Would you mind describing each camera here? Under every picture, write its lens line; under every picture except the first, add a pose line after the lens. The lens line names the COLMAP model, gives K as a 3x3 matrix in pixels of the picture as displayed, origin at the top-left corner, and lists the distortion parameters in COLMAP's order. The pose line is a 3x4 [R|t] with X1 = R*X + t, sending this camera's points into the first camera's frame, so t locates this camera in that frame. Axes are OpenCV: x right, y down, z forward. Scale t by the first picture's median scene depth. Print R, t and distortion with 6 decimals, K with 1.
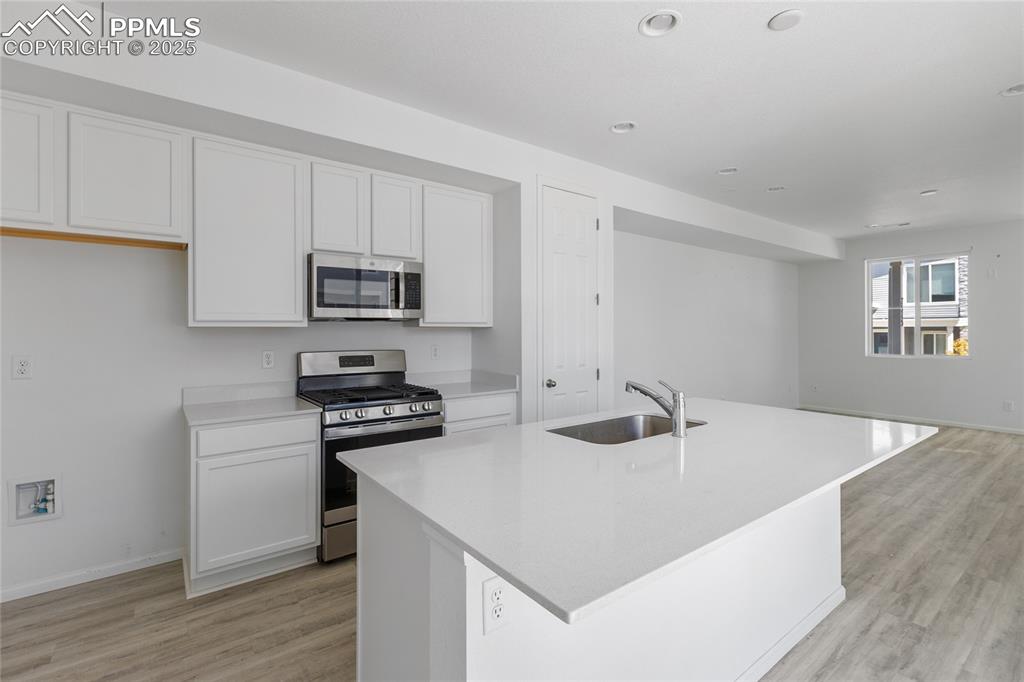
lens RADIAL K [[470.0, 0, 509.7], [0, 470.0, 327.1], [0, 0, 1]] dist [0.001066, -0.000387]
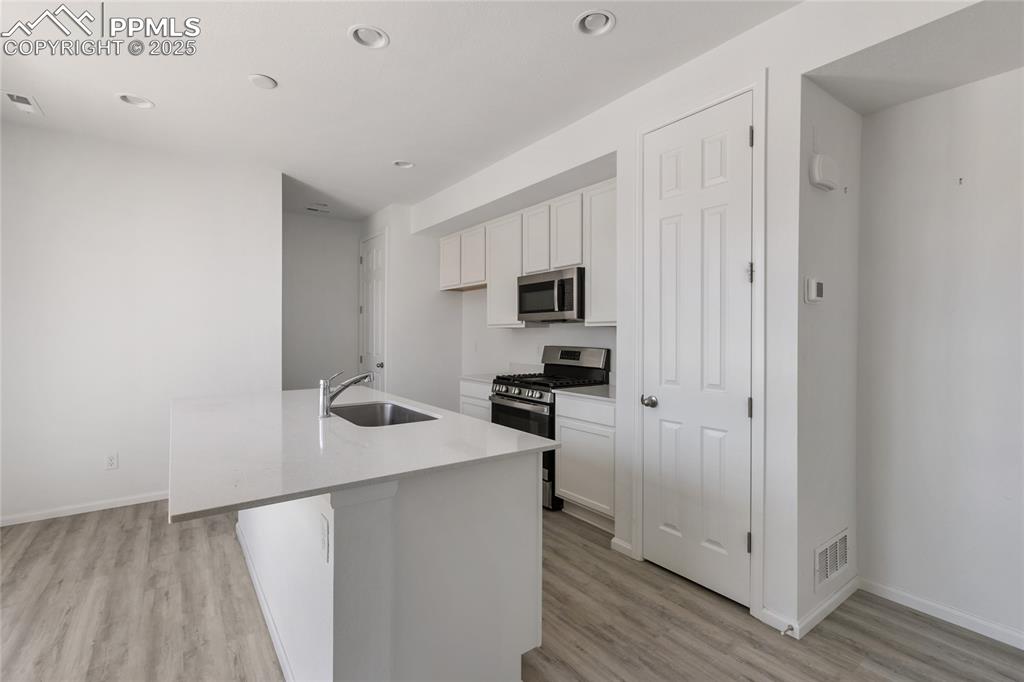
lens RADIAL K [[463.6, 0, 510.1], [0, 463.6, 336.2], [0, 0, 1]] dist [-0.001250, 0.000011]
pose [[-0.020246, 0.007089, -0.999770, 0.998566], [0.002636, 0.999972, 0.007037, 0.015529], [0.999792, -0.002493, -0.020264, 0.983866]]
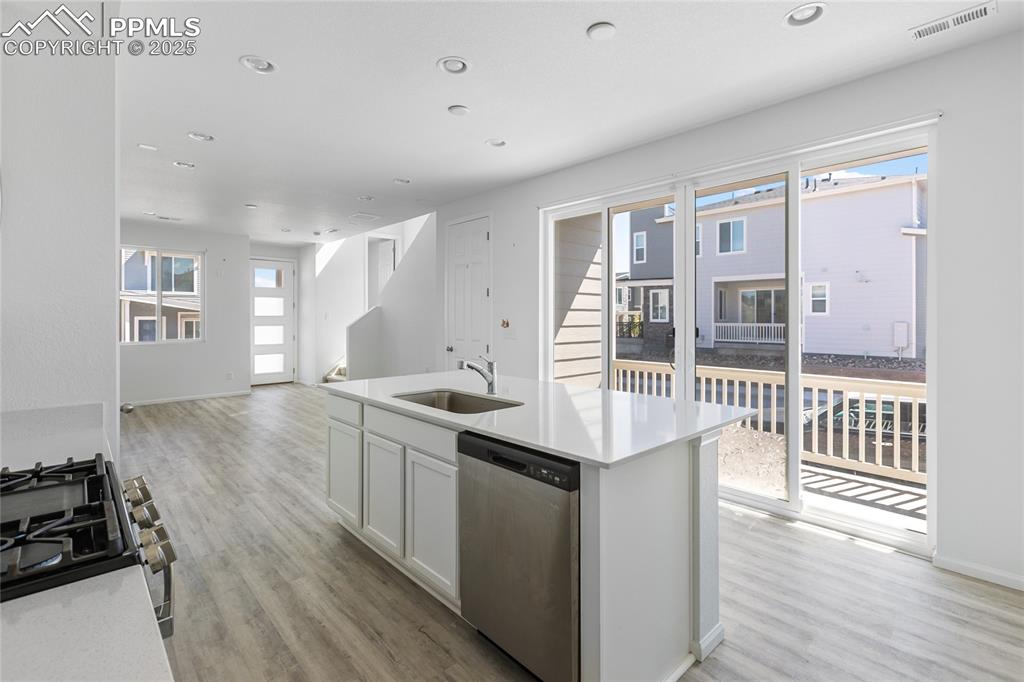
lens RADIAL K [[468.4, 0, 512.7], [0, 468.4, 318.6], [0, 0, 1]] dist [0.001324, -0.000239]
pose [[-0.100107, -0.003095, 0.994972, -0.653192], [-0.004258, 0.999987, 0.002682, 0.005549], [-0.994968, -0.003968, -0.100119, 0.713106]]
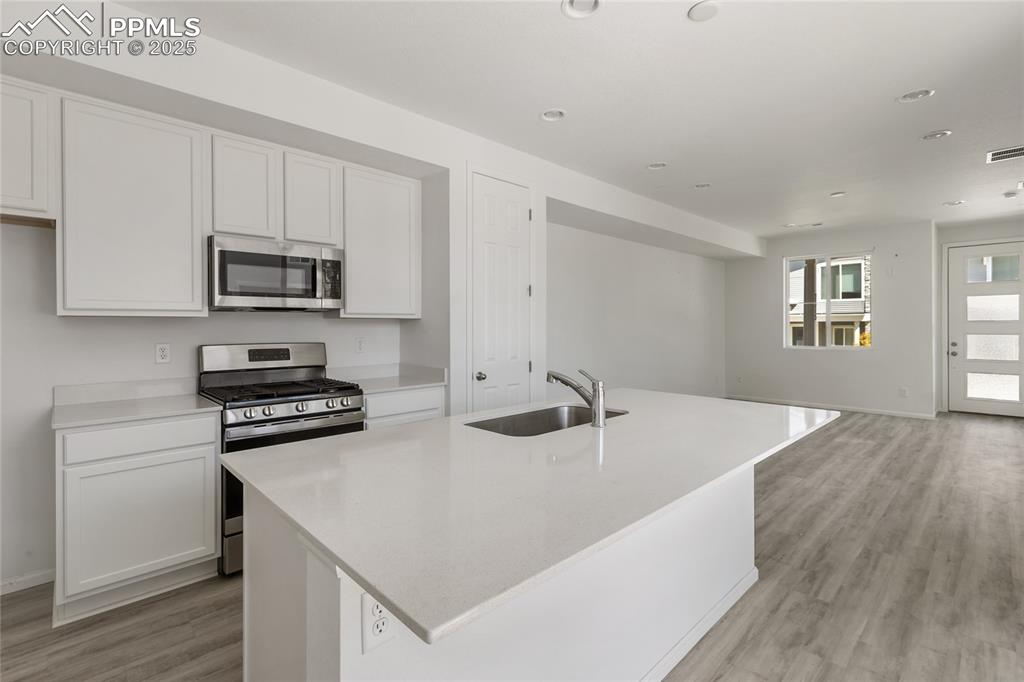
lens RADIAL K [[469.7, 0, 510.5], [0, 469.7, 325.9], [0, 0, 1]] dist [0.000922, -0.000329]
pose [[0.993289, -0.000975, 0.115655, 0.043379], [0.000201, 0.999978, 0.006701, 0.010973], [-0.115659, -0.006633, 0.993267, 0.033207]]
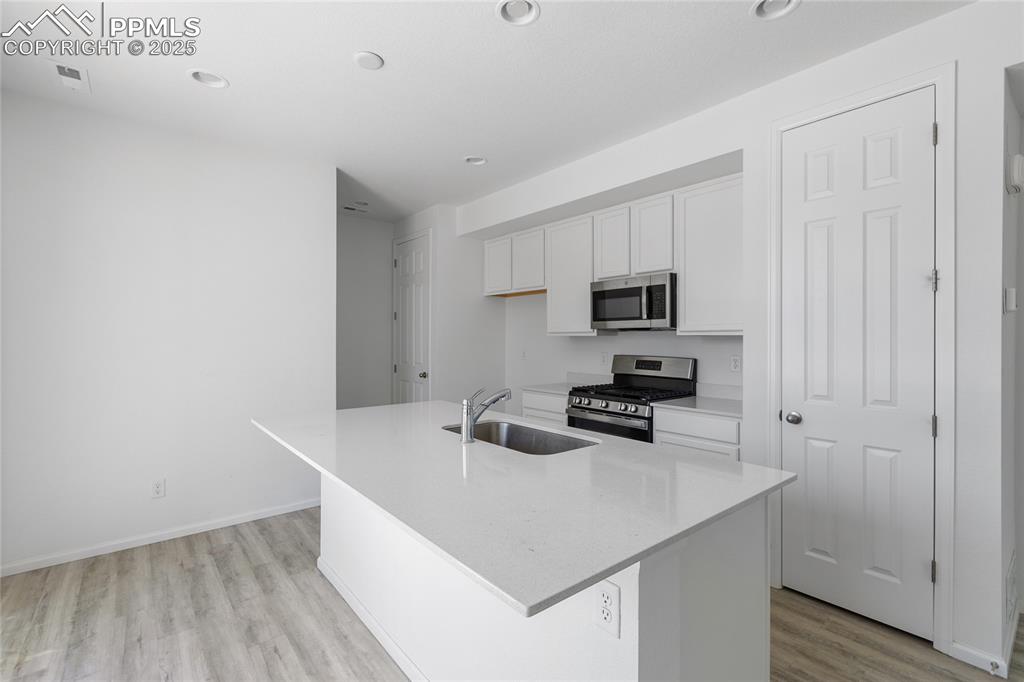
lens RADIAL K [[462.8, 0, 513.2], [0, 462.8, 339.2], [0, 0, 1]] dist [0.000663, -0.000522]
pose [[0.039939, 0.004533, -0.999192, 0.912237], [0.003531, 0.999983, 0.004678, 0.001740], [0.999196, -0.003715, 0.039922, 0.702225]]
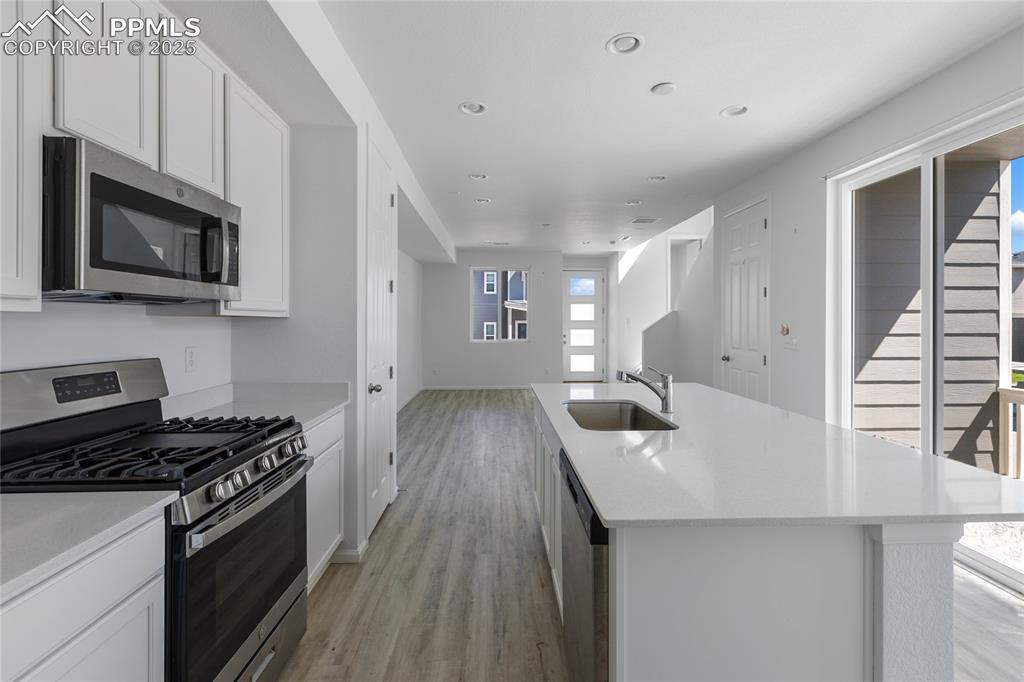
lens RADIAL K [[468.4, 0, 512.7], [0, 468.4, 318.6], [0, 0, 1]] dist [0.001324, -0.000239]
pose [[0.577057, 0.005679, 0.816684, -0.525010], [-0.005462, 0.999980, -0.003094, 0.003791], [-0.816686, -0.002675, 0.577076, 0.428274]]
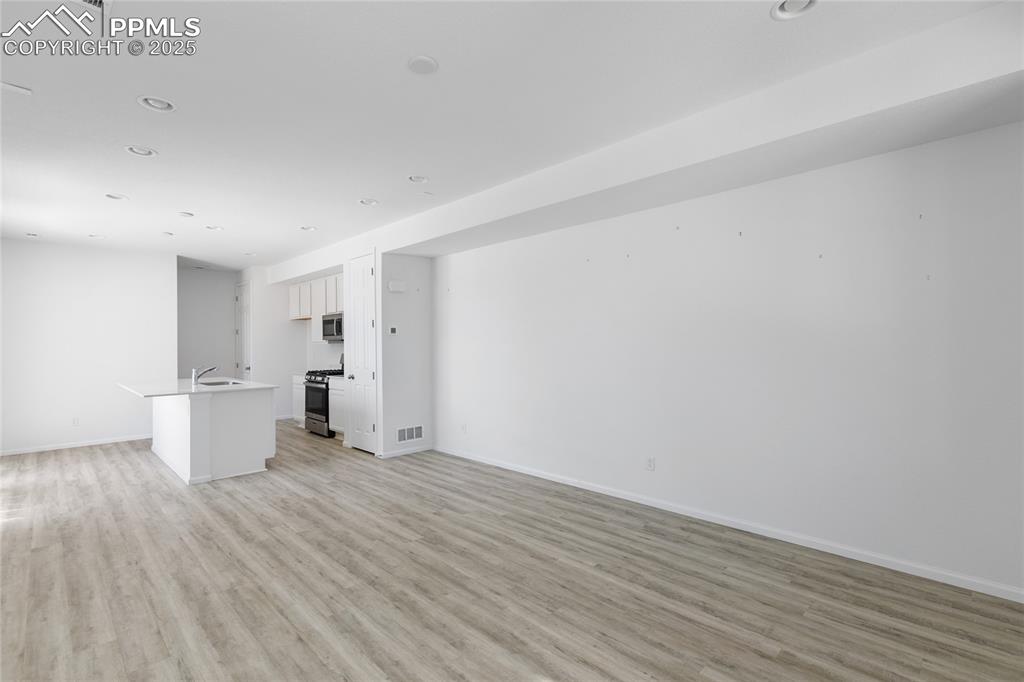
lens RADIAL K [[473.8, 0, 512.0], [0, 473.8, 341.0], [0, 0, 1]] dist [0.002392, -0.000134]
pose [[0.126928, -0.004821, -0.991900, 2.264620], [0.014760, 0.999887, -0.002971, 0.006235], [0.991802, -0.014264, 0.126984, 1.668761]]
